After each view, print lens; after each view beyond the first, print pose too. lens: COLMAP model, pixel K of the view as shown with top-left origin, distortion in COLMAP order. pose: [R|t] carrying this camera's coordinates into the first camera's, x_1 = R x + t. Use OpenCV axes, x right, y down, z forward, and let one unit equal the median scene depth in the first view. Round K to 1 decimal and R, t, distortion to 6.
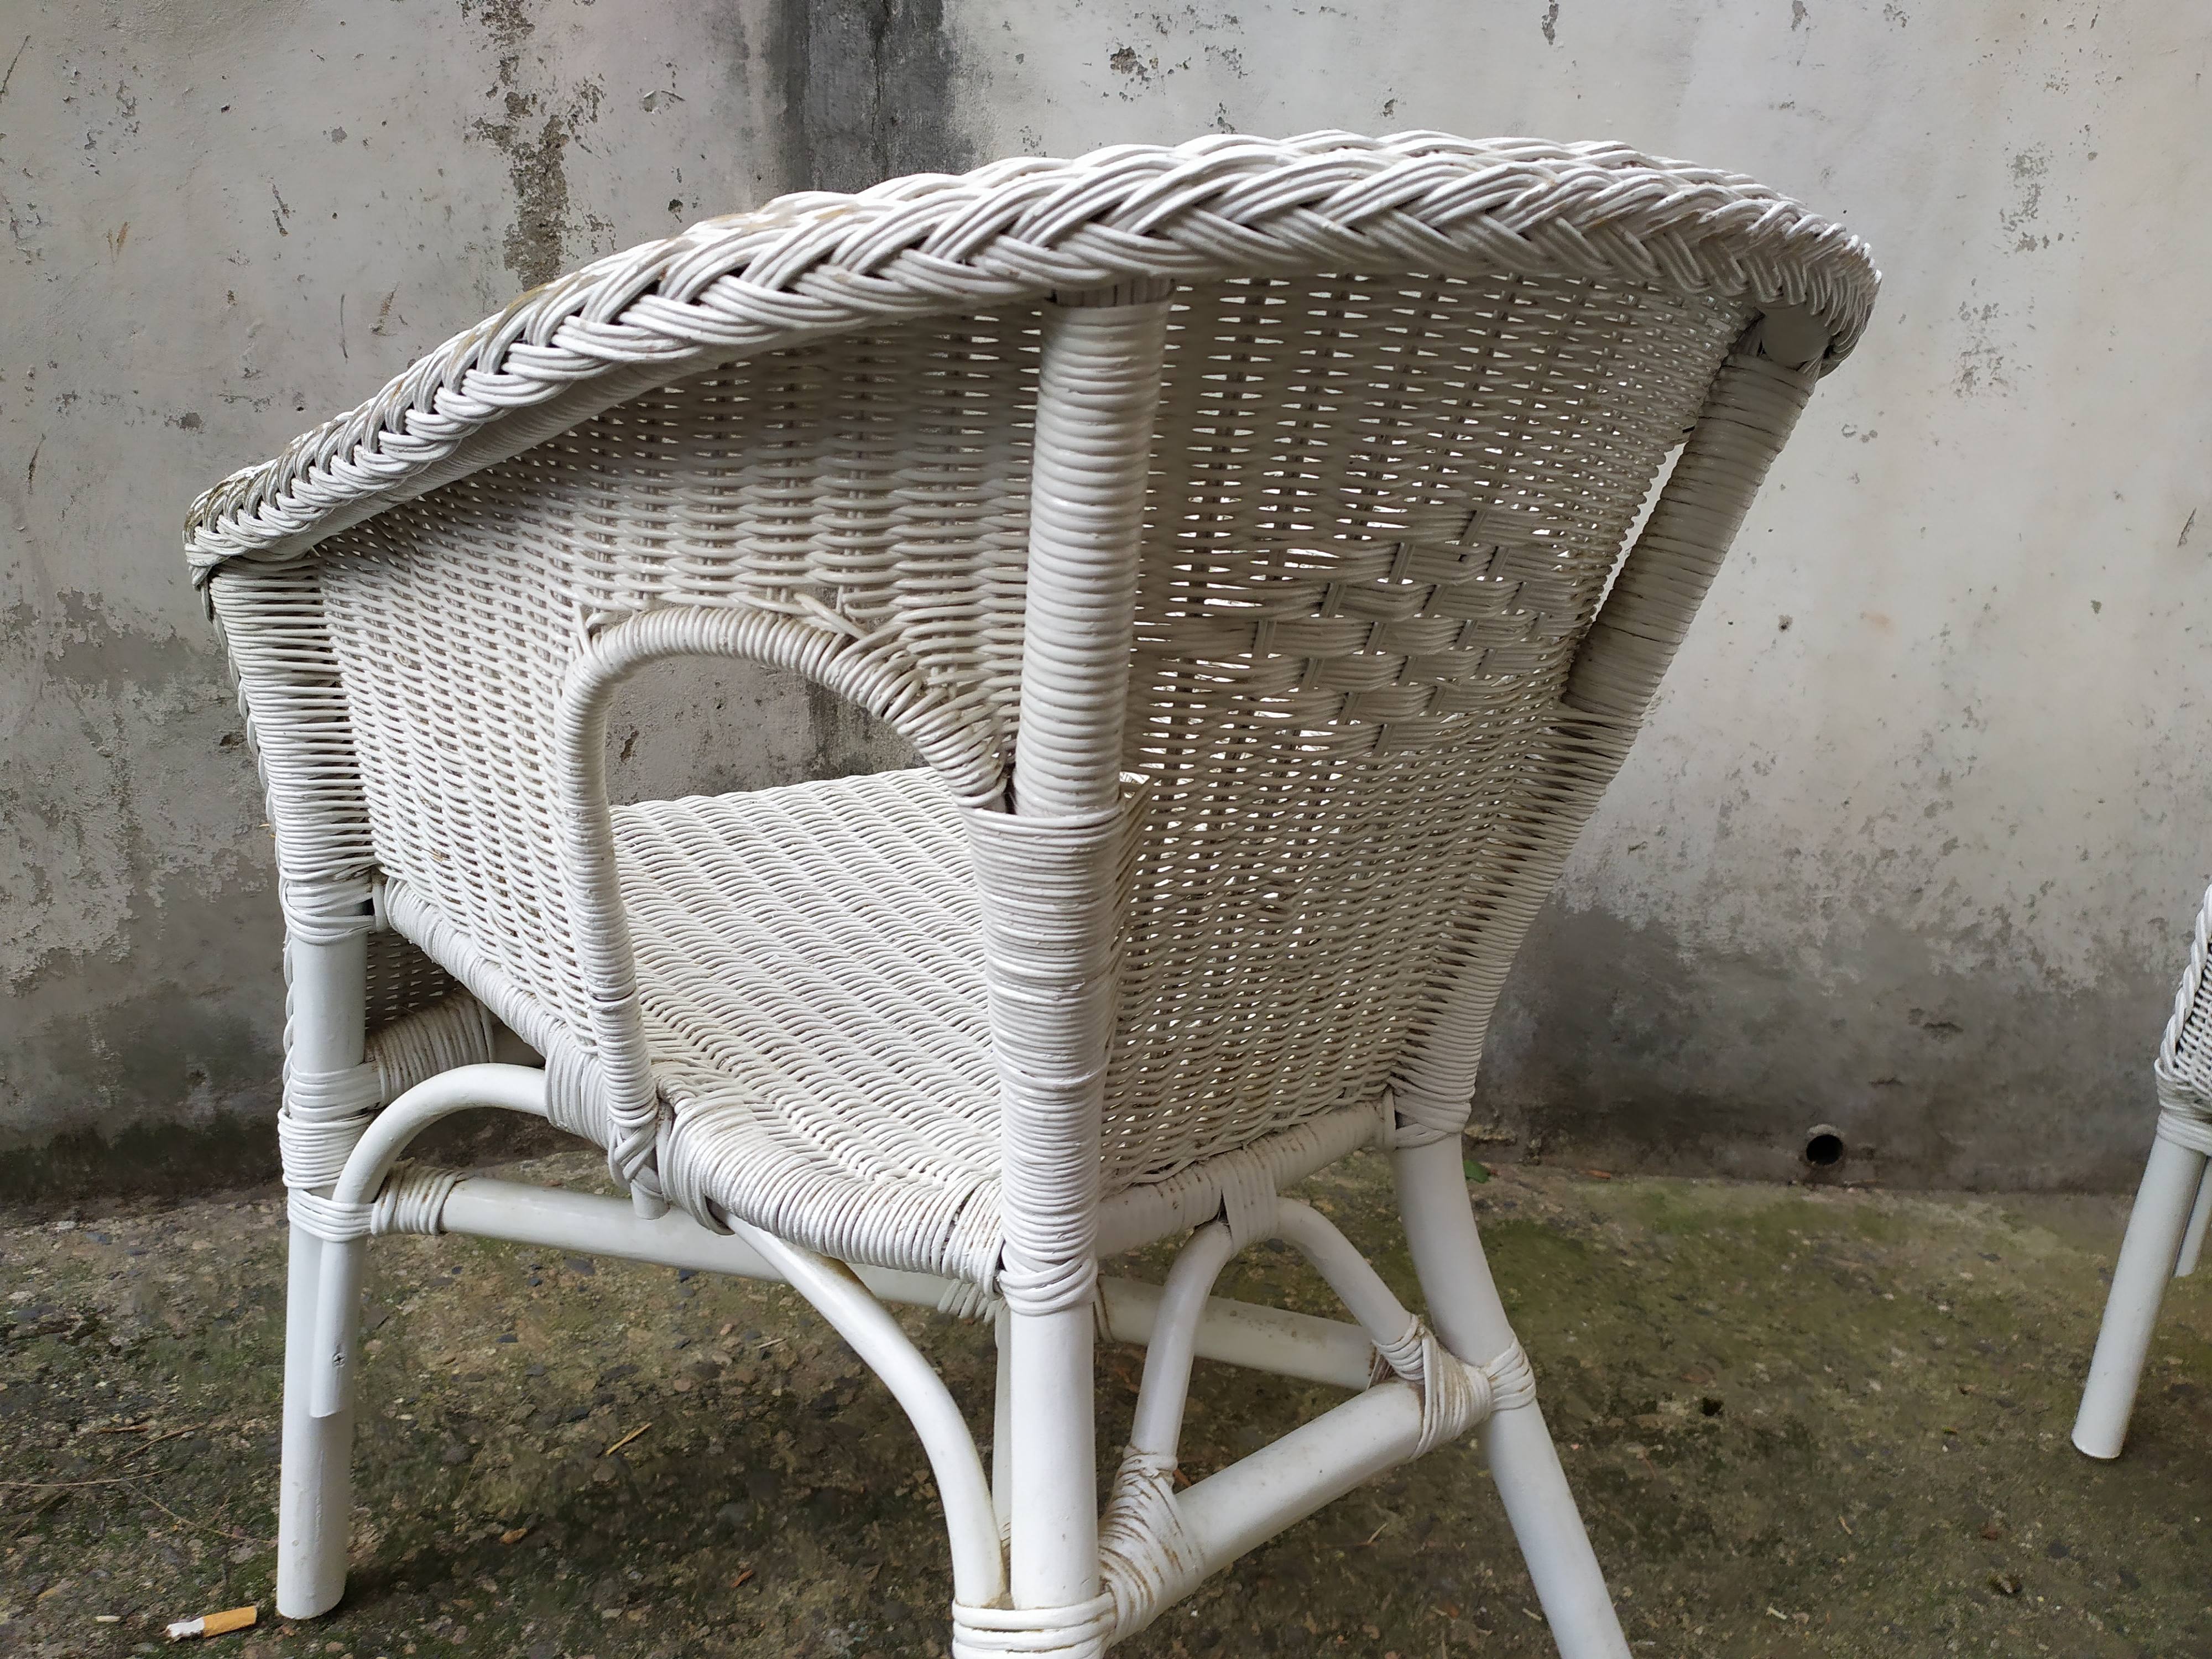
lens RADIAL K [[1710.5, 0, 1076.5], [0, 1710.5, 838.7], [0, 0, 1]] dist [0.047338, -0.064361]
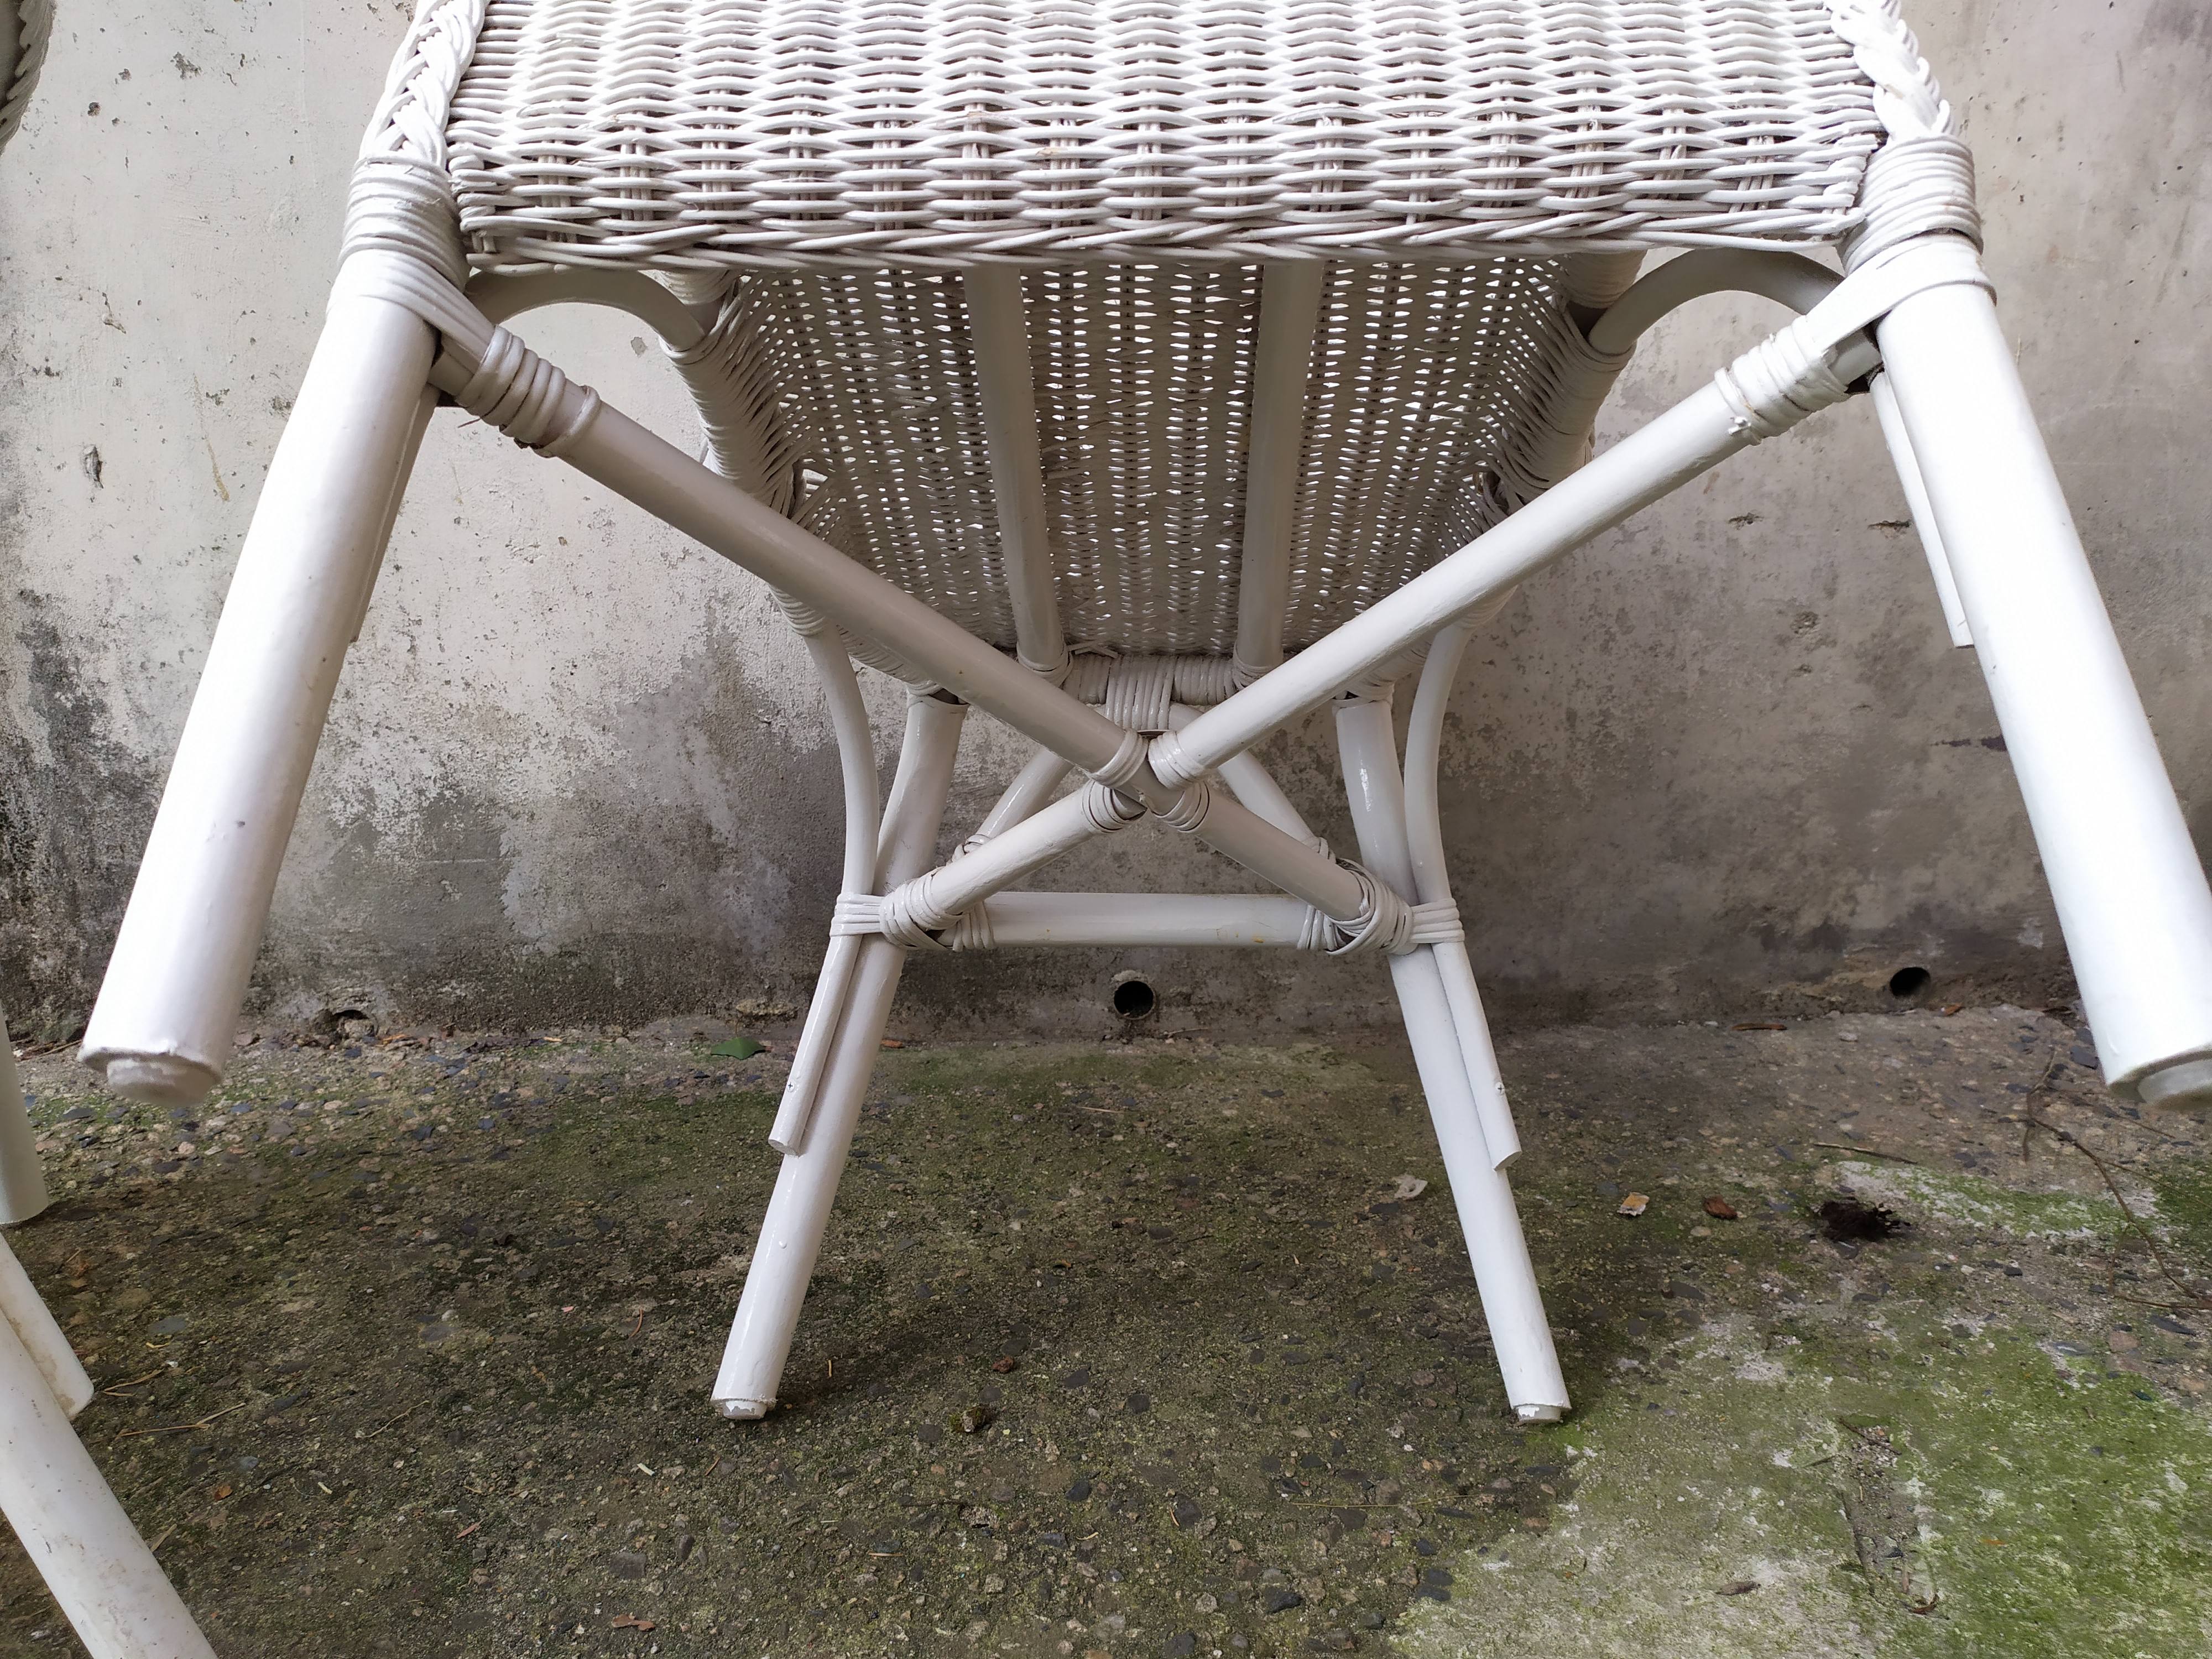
lens RADIAL K [[1674.4, 0, 1118.0], [0, 1674.4, 823.5], [0, 0, 1]] dist [0.082824, -0.118822]
pose [[0.997523, -0.069835, -0.008411, 0.561922], [0.069499, 0.996962, -0.035168, 0.150680], [0.010841, 0.034497, 0.999346, 0.135365]]
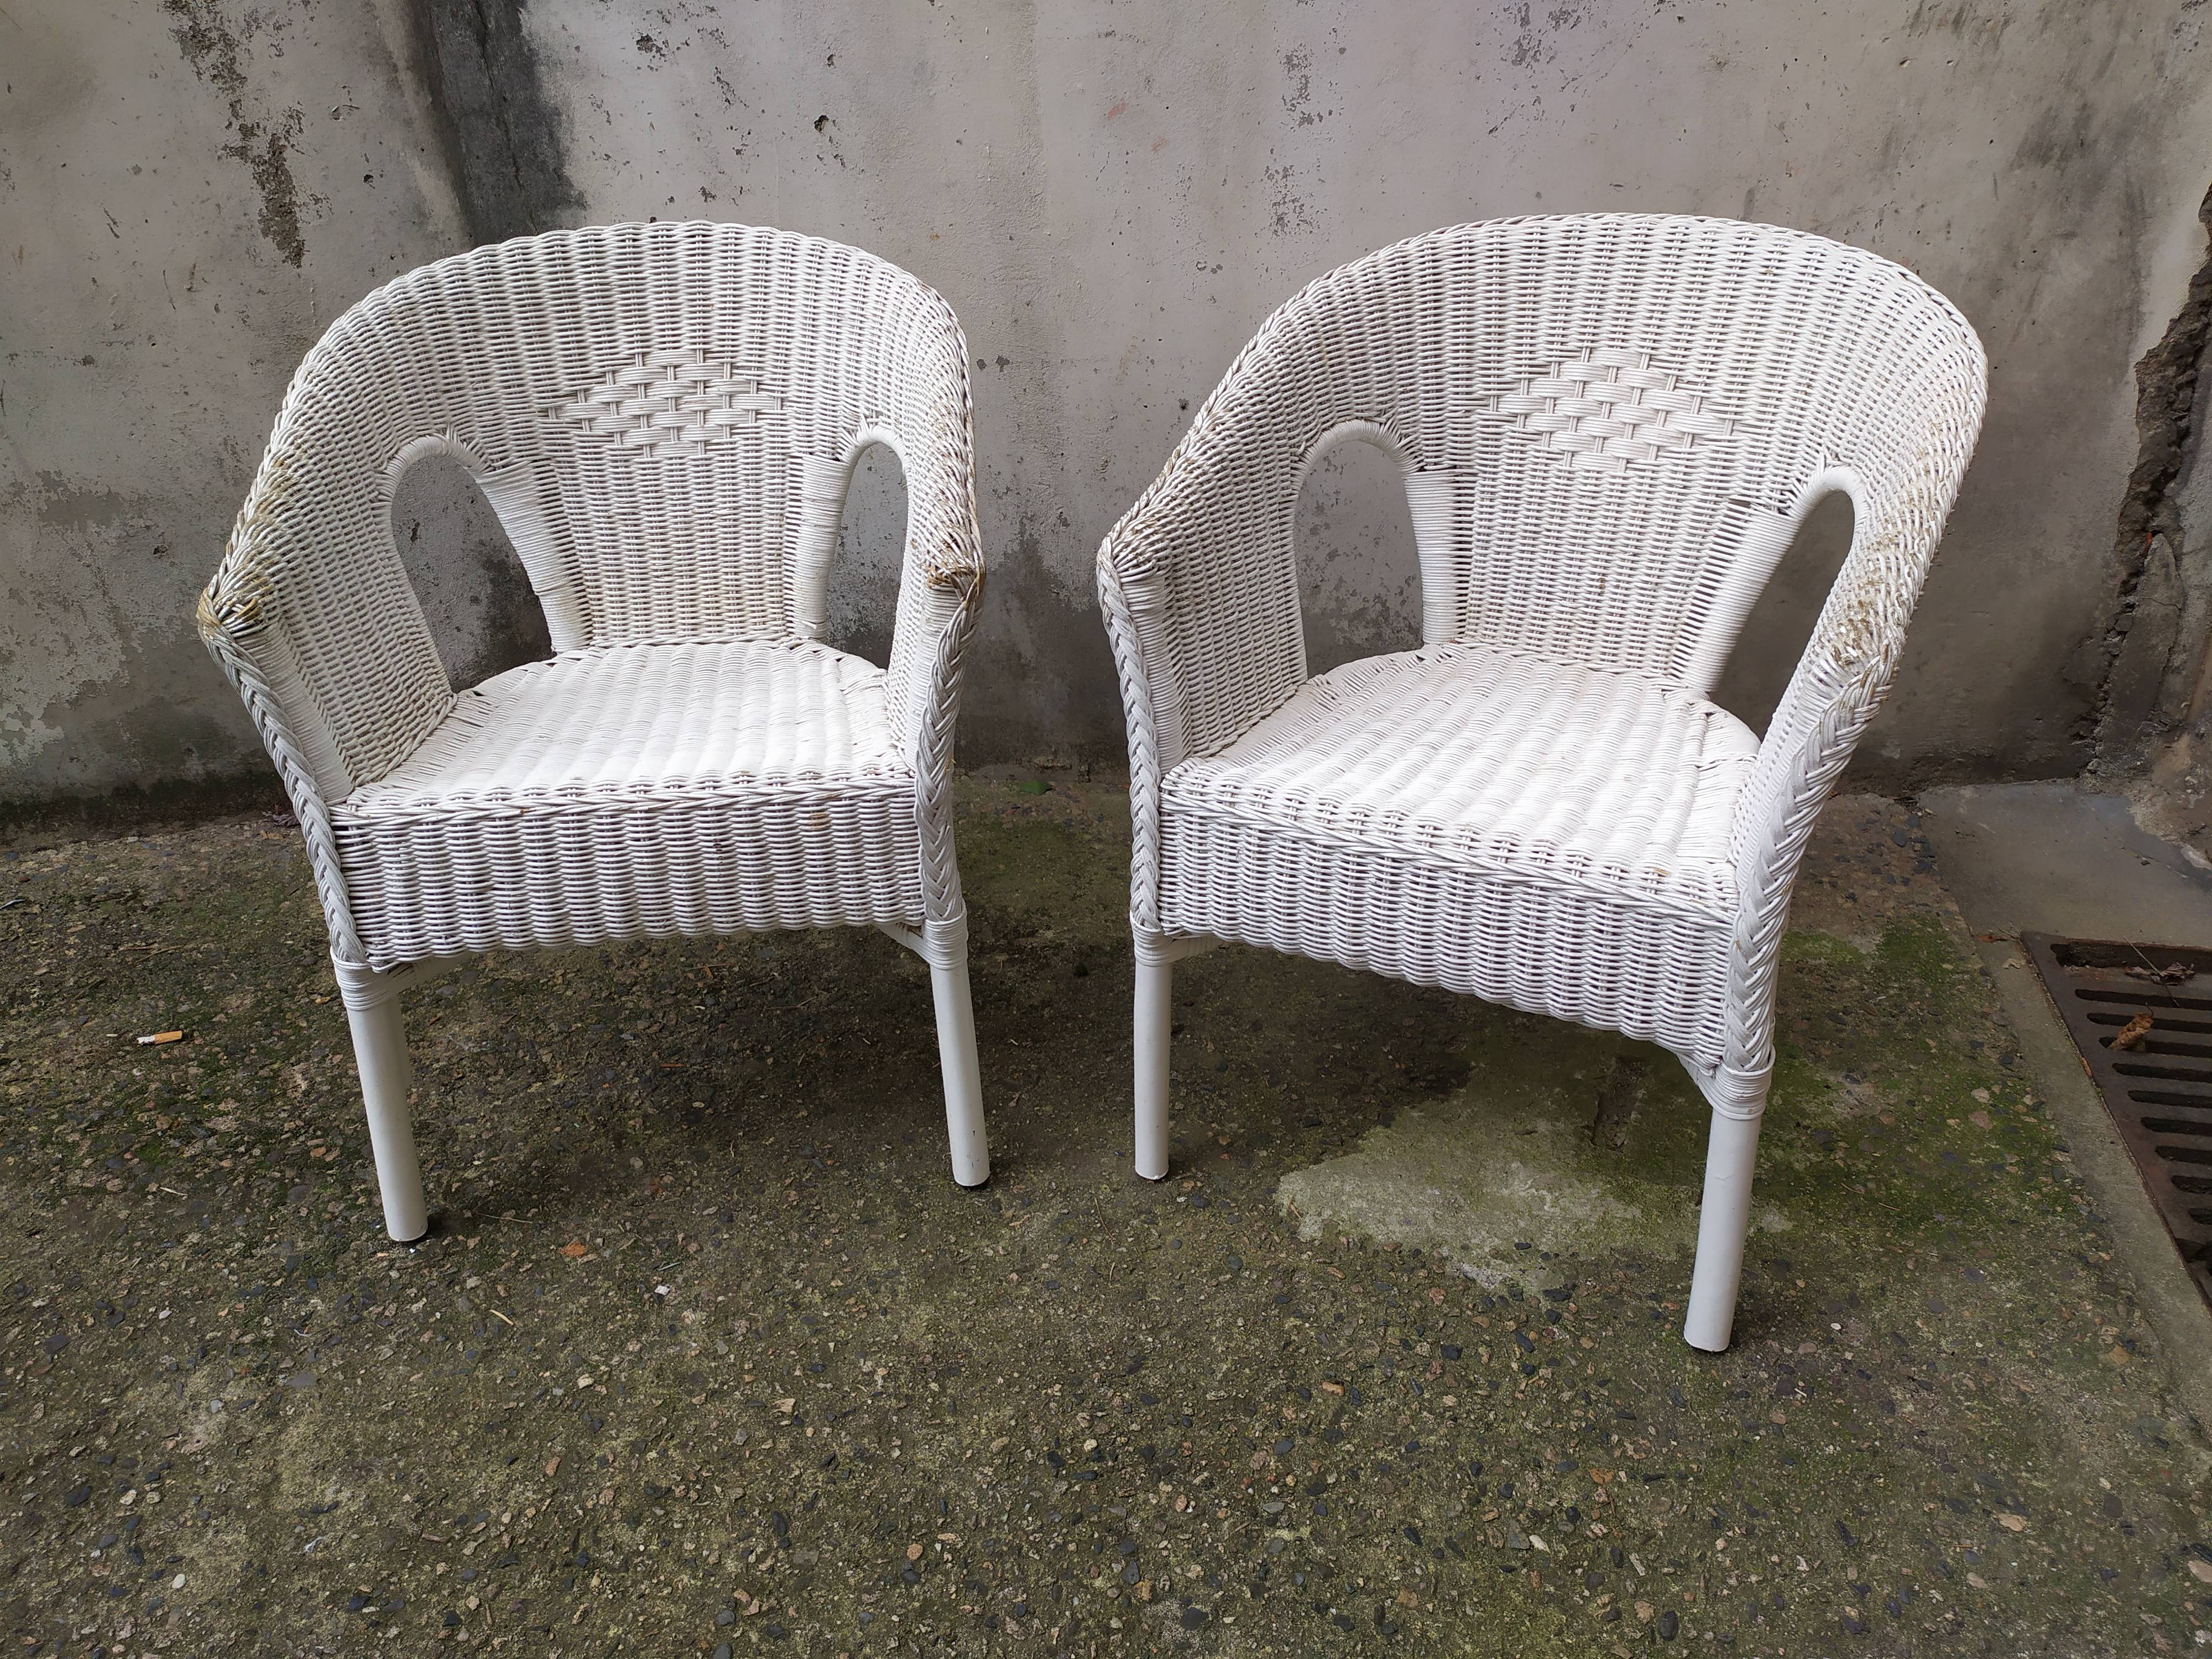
lens RADIAL K [[1684.6, 0, 1106.6], [0, 1684.6, 828.2], [0, 0, 1]] dist [0.067649, -0.084866]
pose [[0.987148, -0.017103, -0.158893, 0.652261], [0.052286, 0.974101, 0.219986, -0.110135], [0.151016, -0.225466, 0.962476, -0.486211]]
